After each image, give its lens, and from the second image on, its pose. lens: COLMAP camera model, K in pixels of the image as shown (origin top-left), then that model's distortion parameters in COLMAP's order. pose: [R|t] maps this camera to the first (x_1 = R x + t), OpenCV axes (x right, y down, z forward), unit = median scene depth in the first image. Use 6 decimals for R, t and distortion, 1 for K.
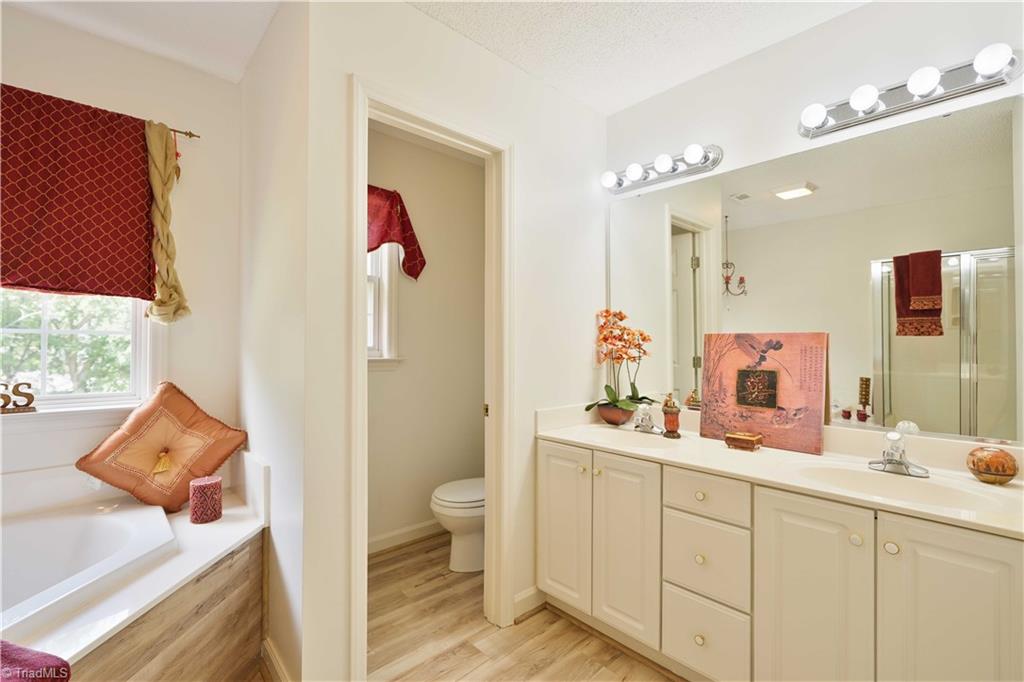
lens RADIAL K [[462.5, 0, 515.2], [0, 462.5, 341.1], [0, 0, 1]] dist [0.001267, 0.000422]
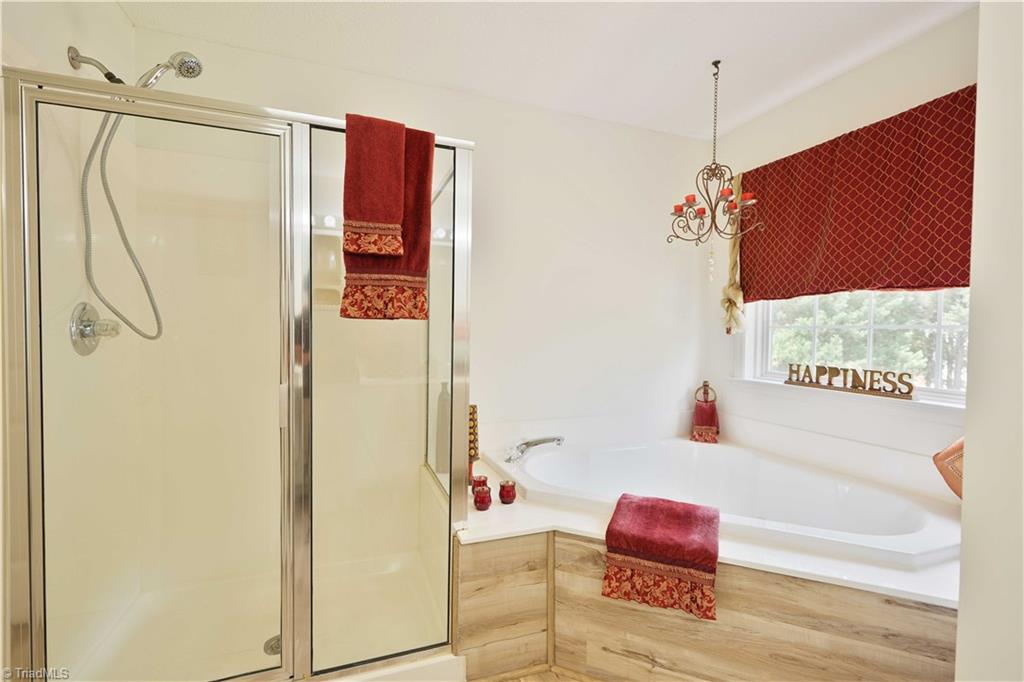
lens RADIAL K [[462.5, 0, 515.2], [0, 462.5, 341.1], [0, 0, 1]] dist [0.001267, 0.000422]
pose [[-0.385675, 0.006720, -0.922610, 0.344964], [-0.011255, 0.999865, 0.011988, 0.010072], [0.922566, 0.015008, -0.385547, 0.563472]]
